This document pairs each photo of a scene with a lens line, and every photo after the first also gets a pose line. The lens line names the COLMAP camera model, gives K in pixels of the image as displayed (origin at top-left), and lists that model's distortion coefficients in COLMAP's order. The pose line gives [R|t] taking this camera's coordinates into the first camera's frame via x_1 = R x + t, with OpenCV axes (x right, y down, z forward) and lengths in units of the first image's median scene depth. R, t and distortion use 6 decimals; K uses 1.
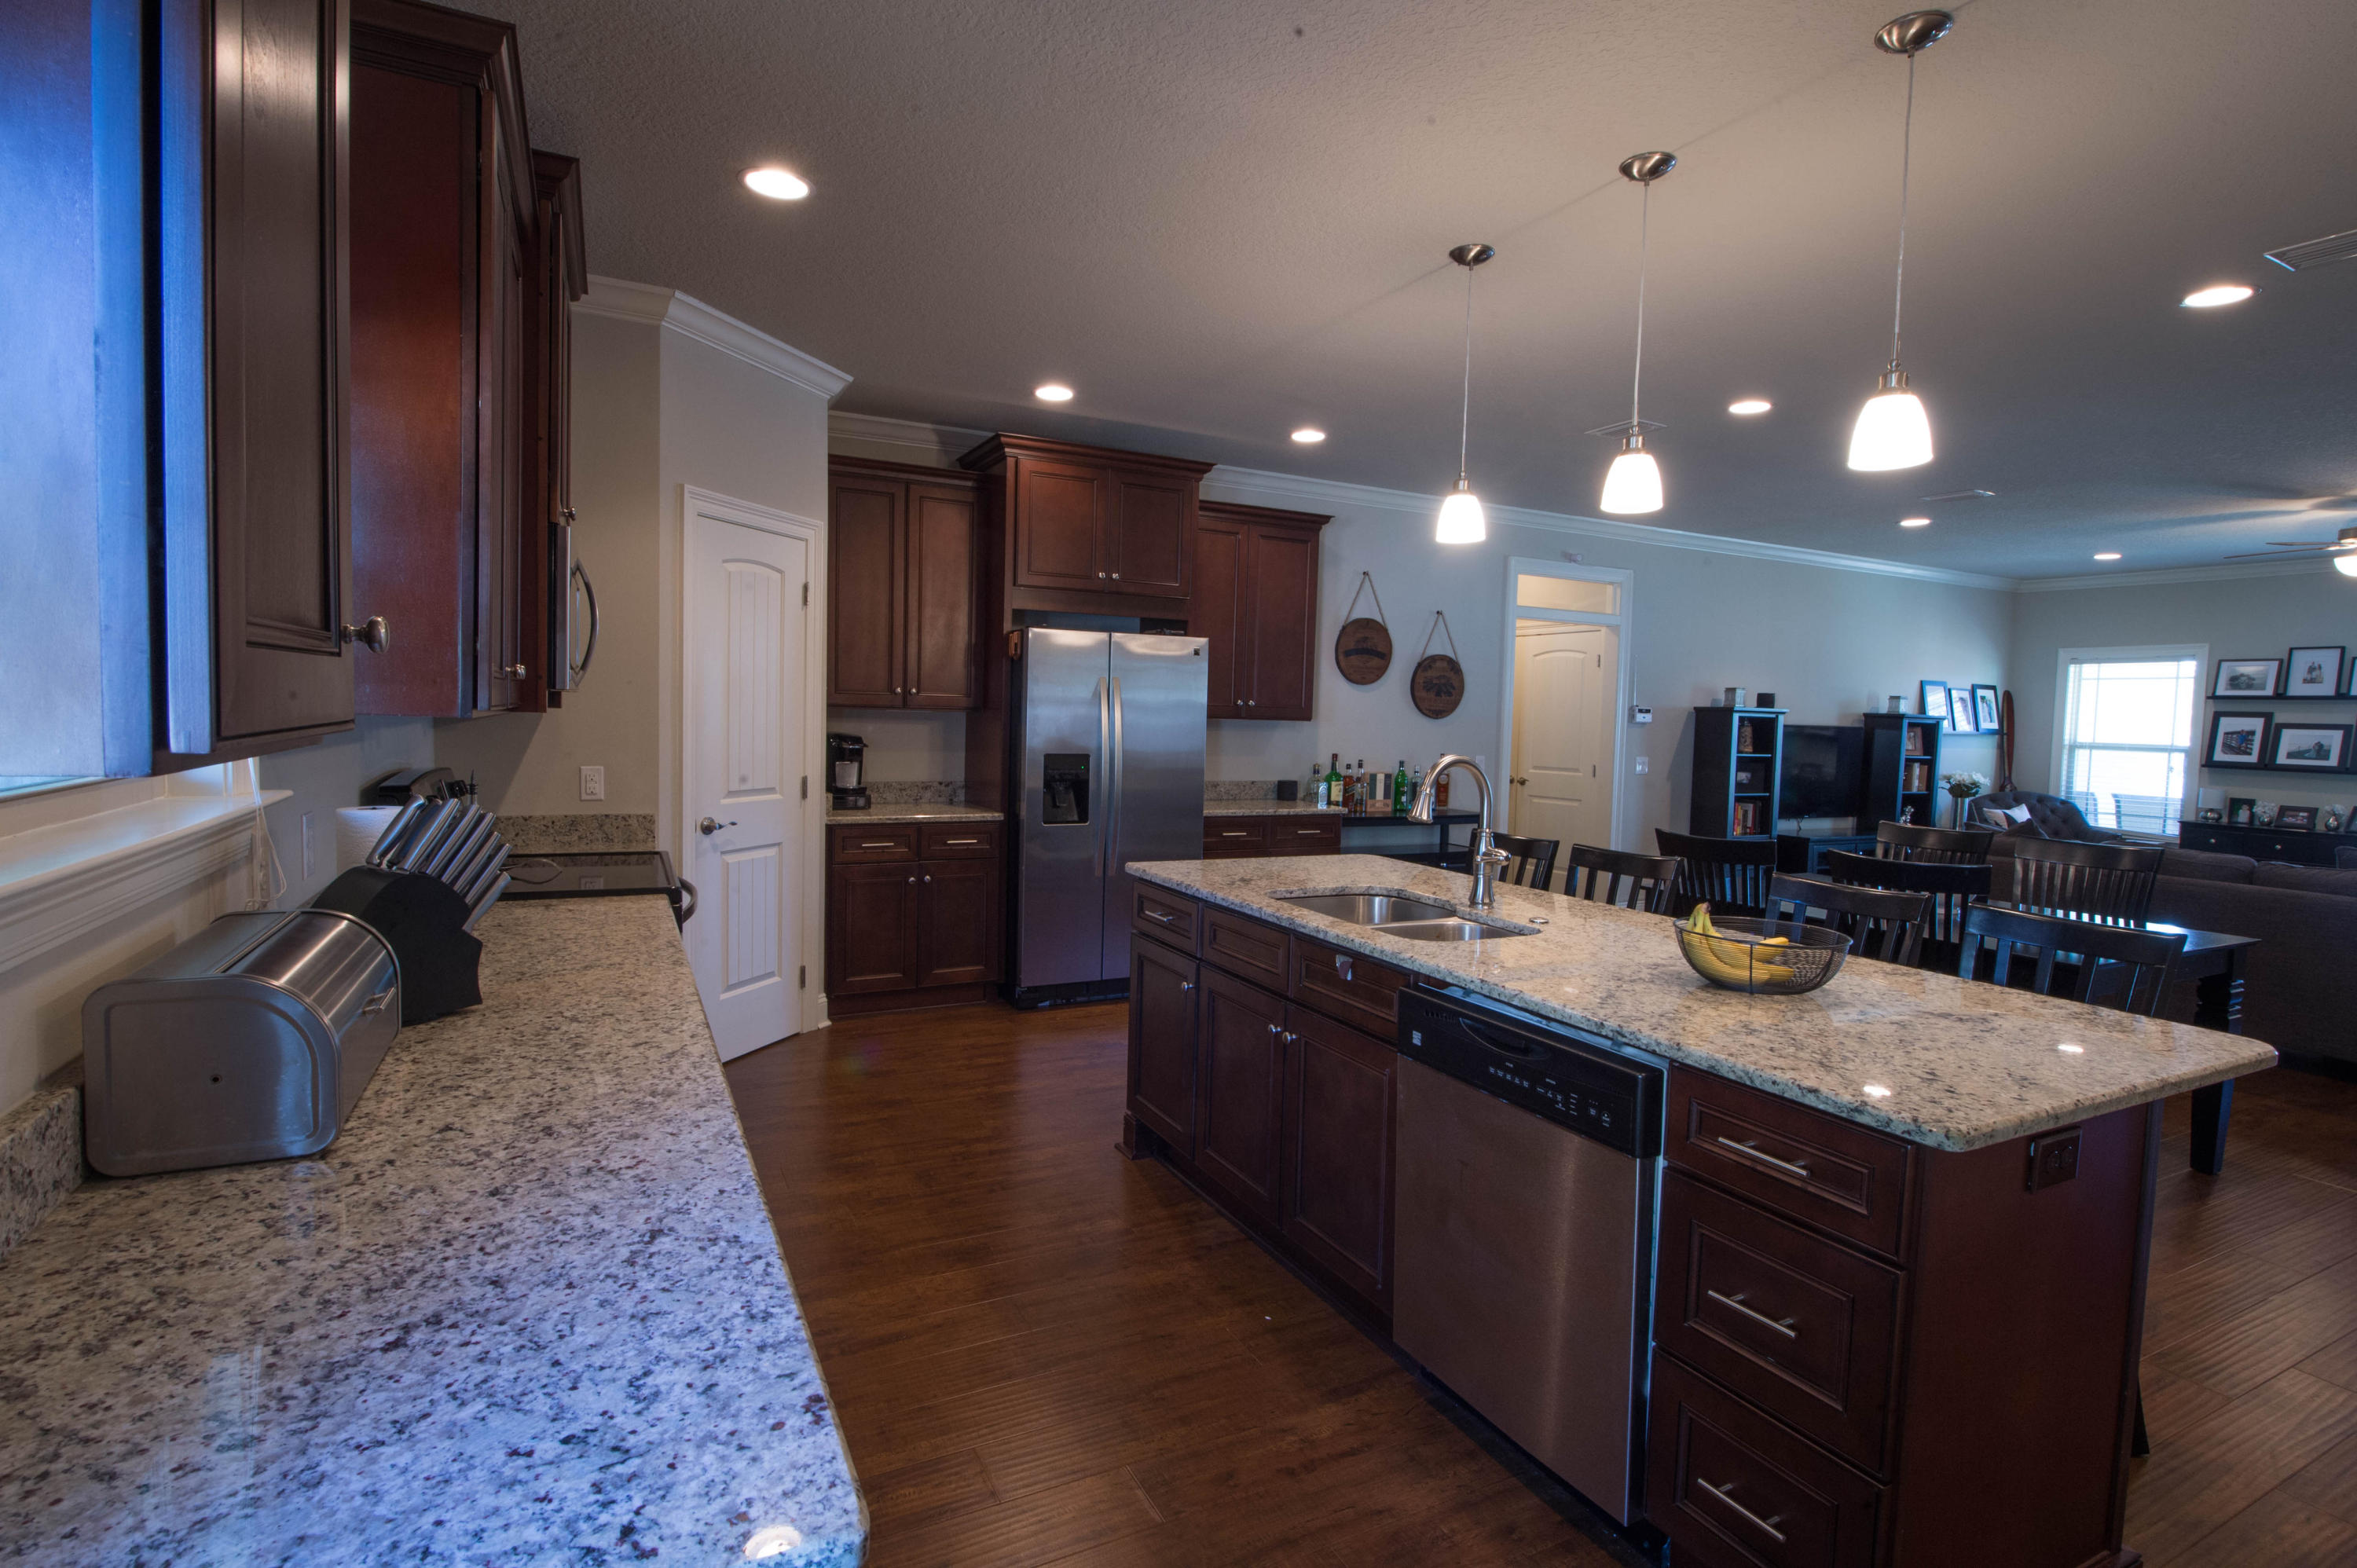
lens RADIAL K [[1120.8, 0, 1179.5], [0, 1120.8, 776.2], [0, 0, 1]] dist [-0.007767, -0.003535]
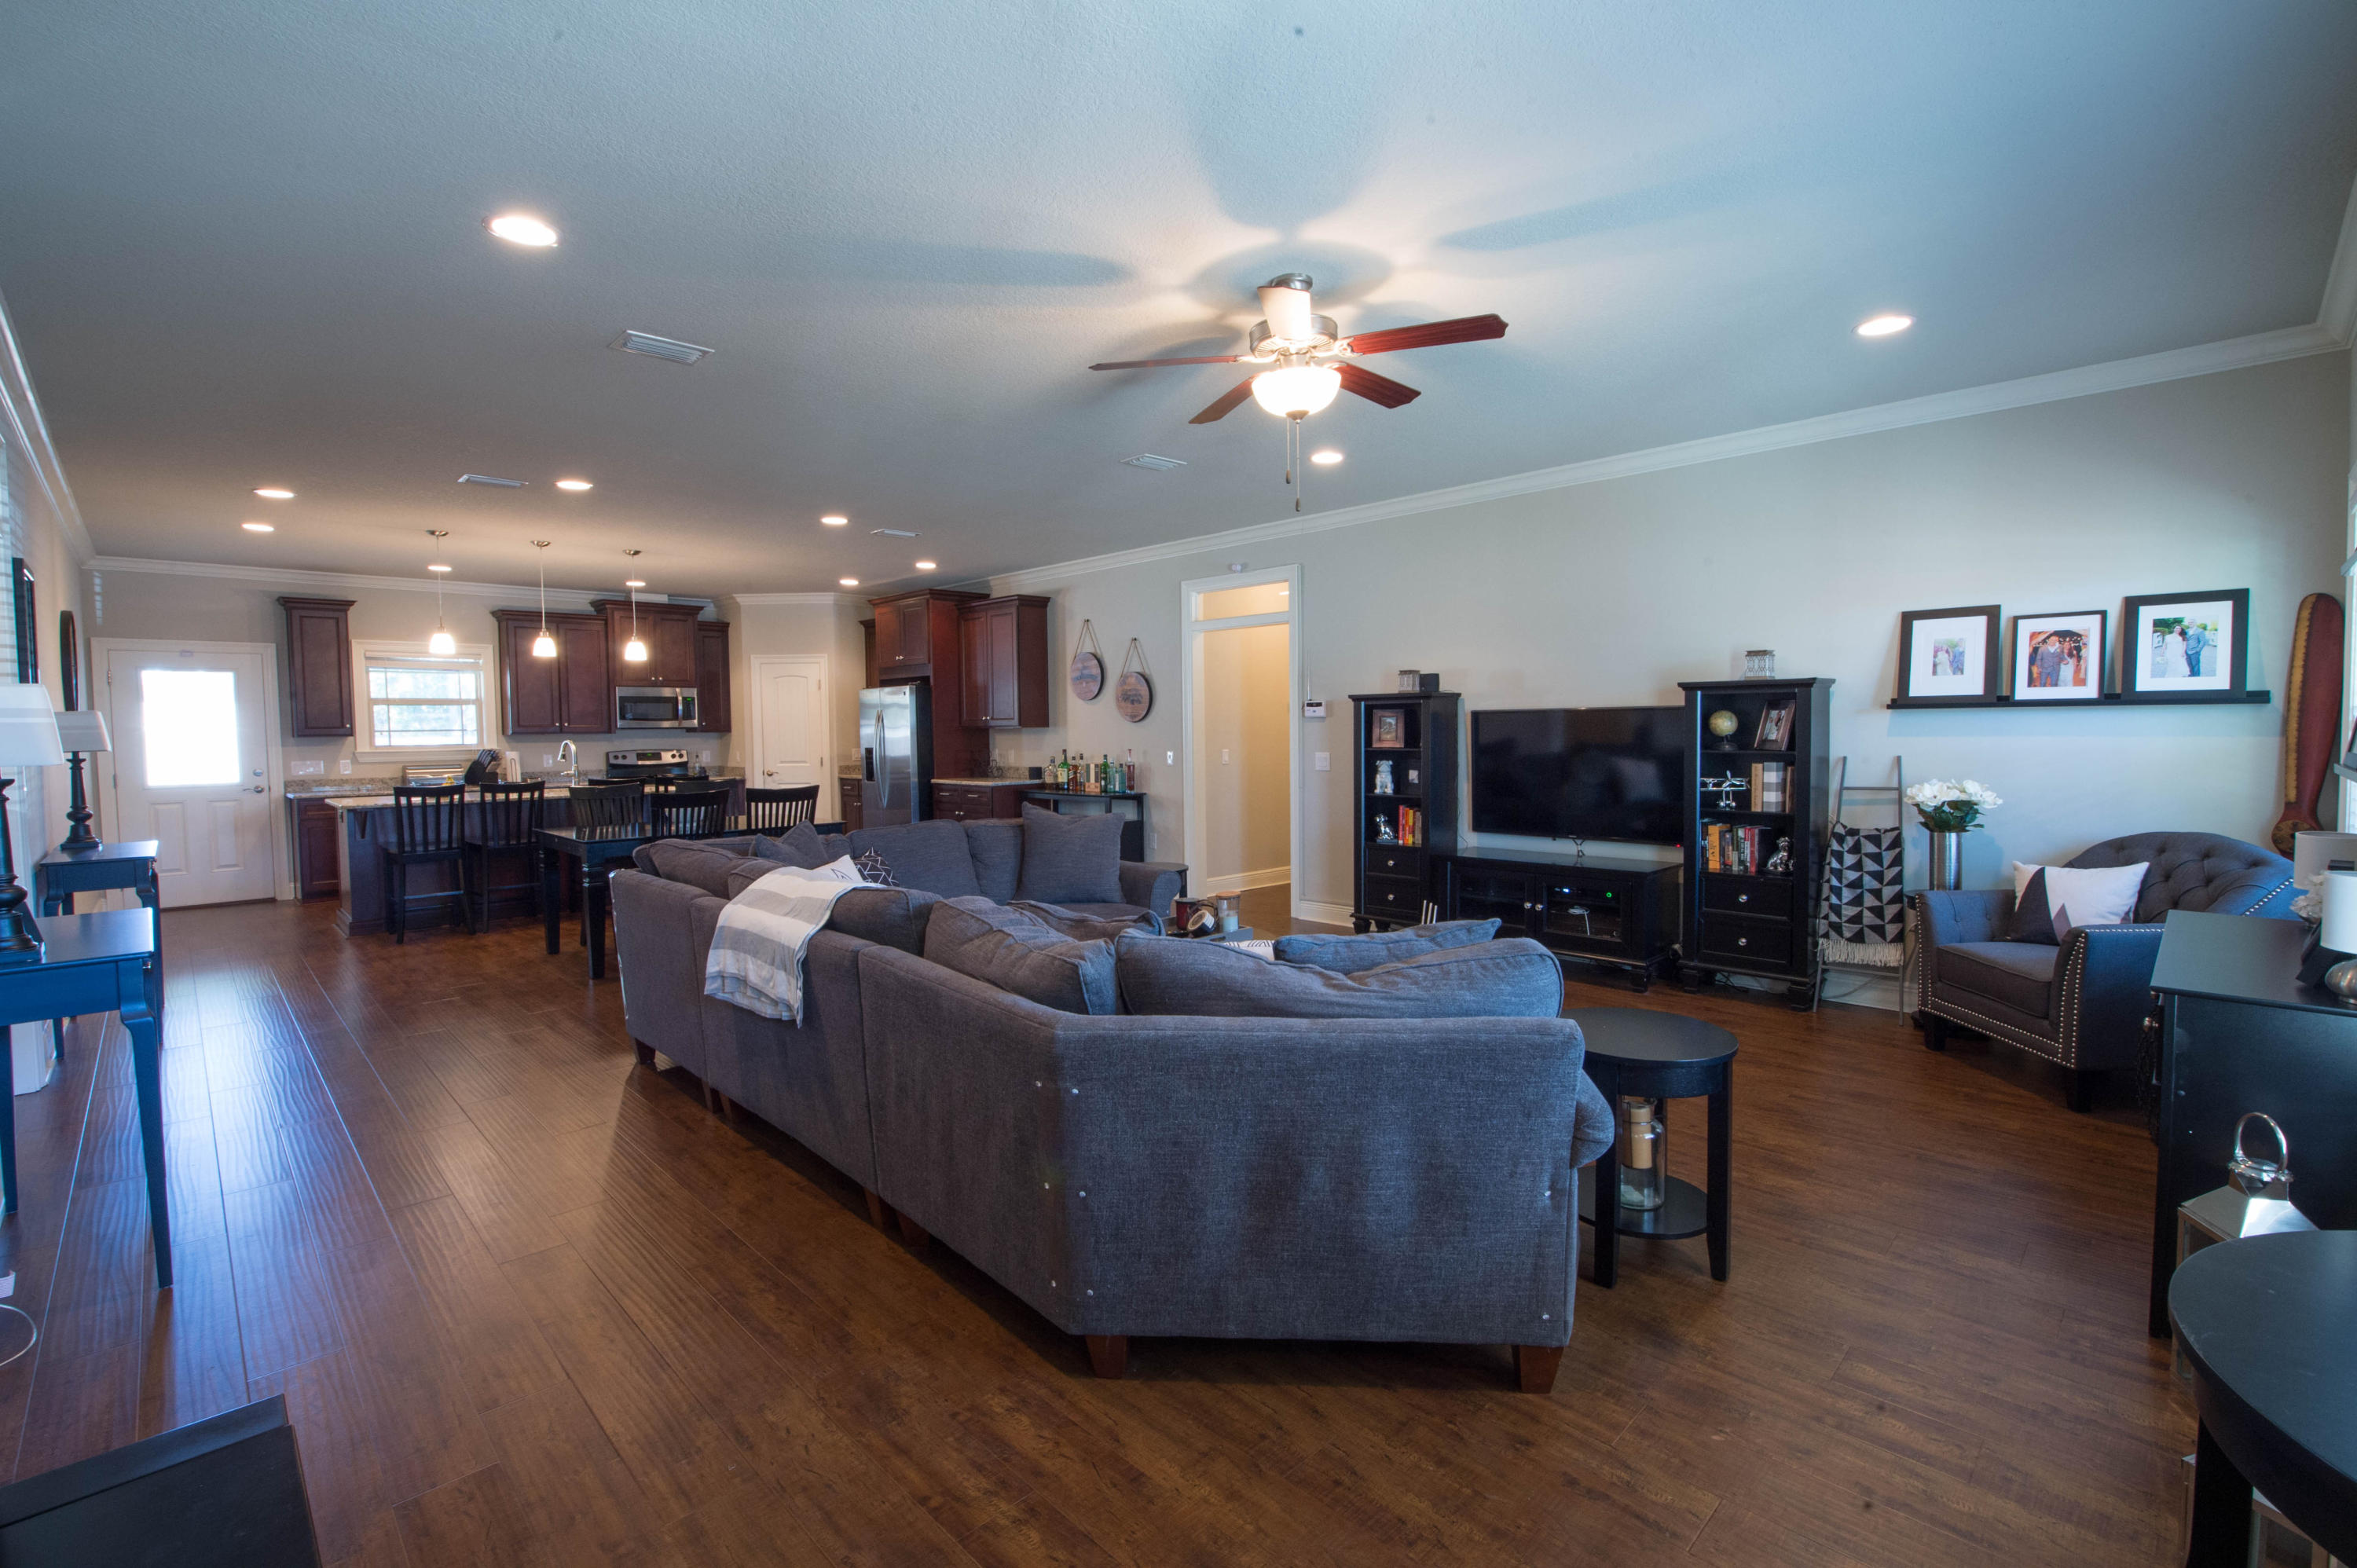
lens RADIAL K [[1027.0, 0, 1178.6], [0, 1027.0, 777.0], [0, 0, 1]] dist [-0.006393, -0.006893]
pose [[0.309534, 0.013501, -0.950793, 1.172431], [-0.034994, 0.999384, 0.002799, 0.005575], [0.950244, 0.032406, 0.309815, 0.587887]]
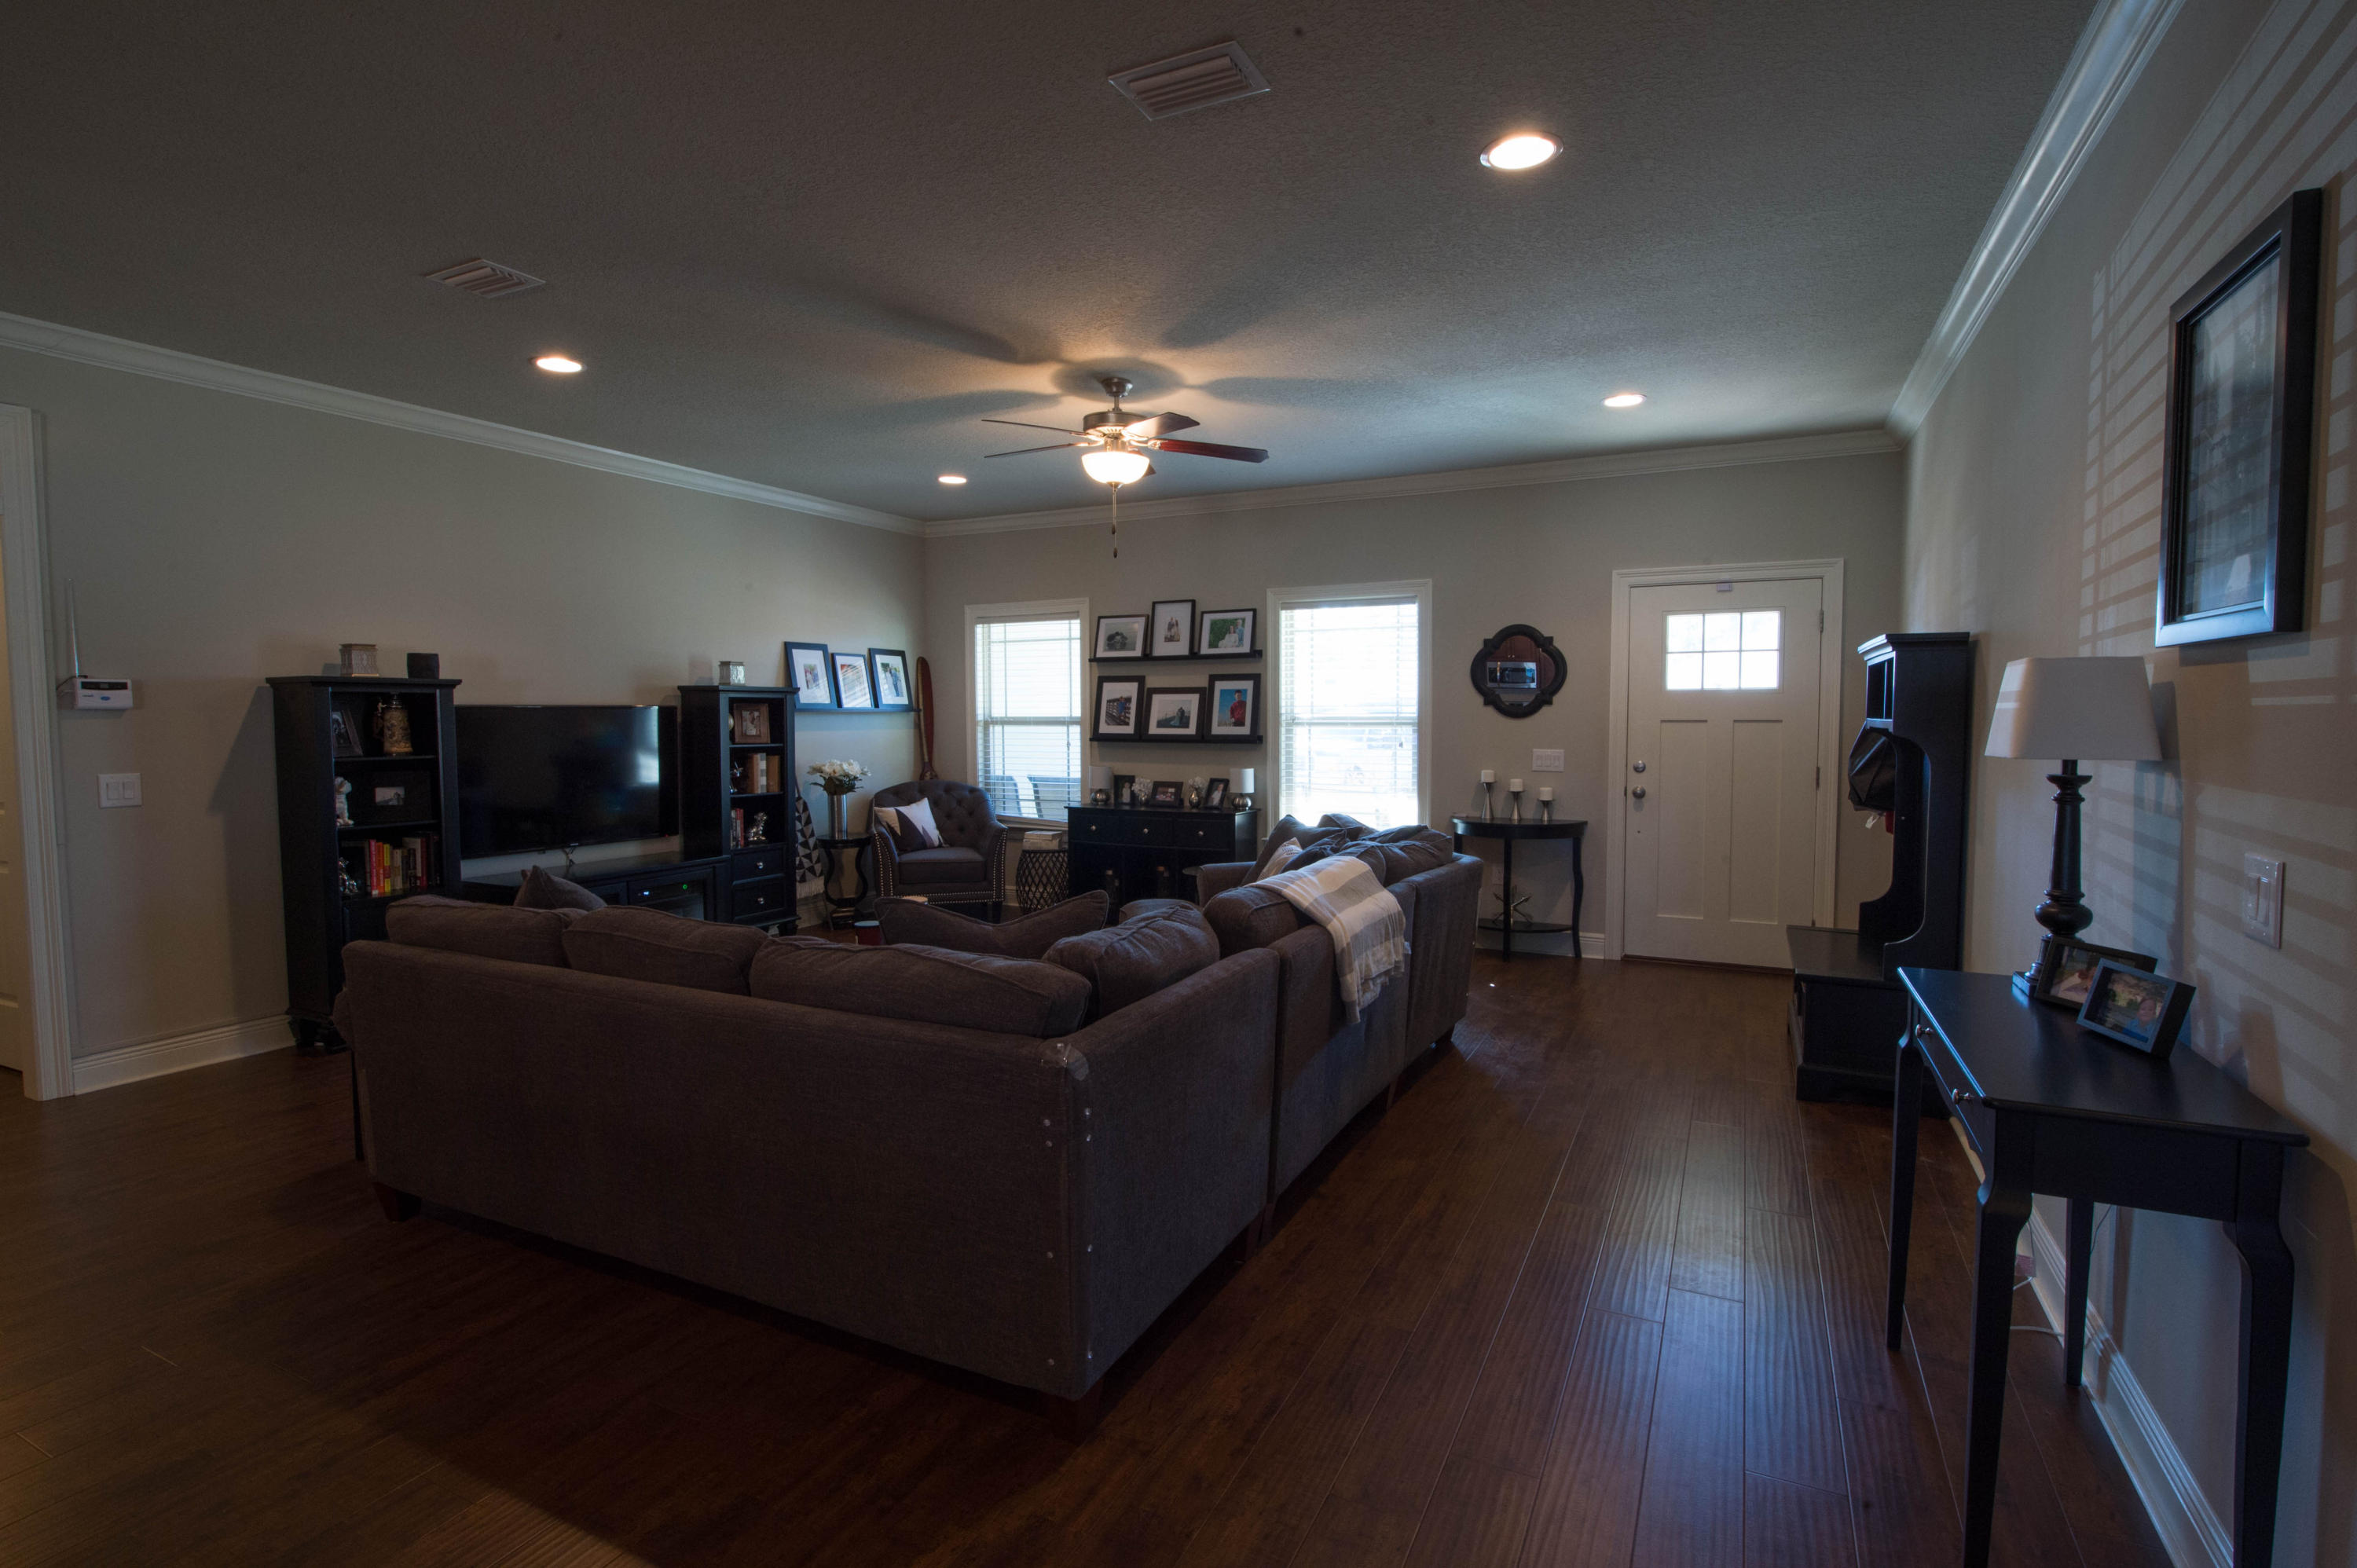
lens RADIAL K [[1120.8, 0, 1179.5], [0, 1120.8, 776.2], [0, 0, 1]] dist [-0.007767, -0.003535]
pose [[0.802763, -0.063683, 0.592888, 0.486269], [0.059169, 0.997881, 0.027070, -0.000515], [-0.593356, 0.013350, 0.804830, 0.274482]]
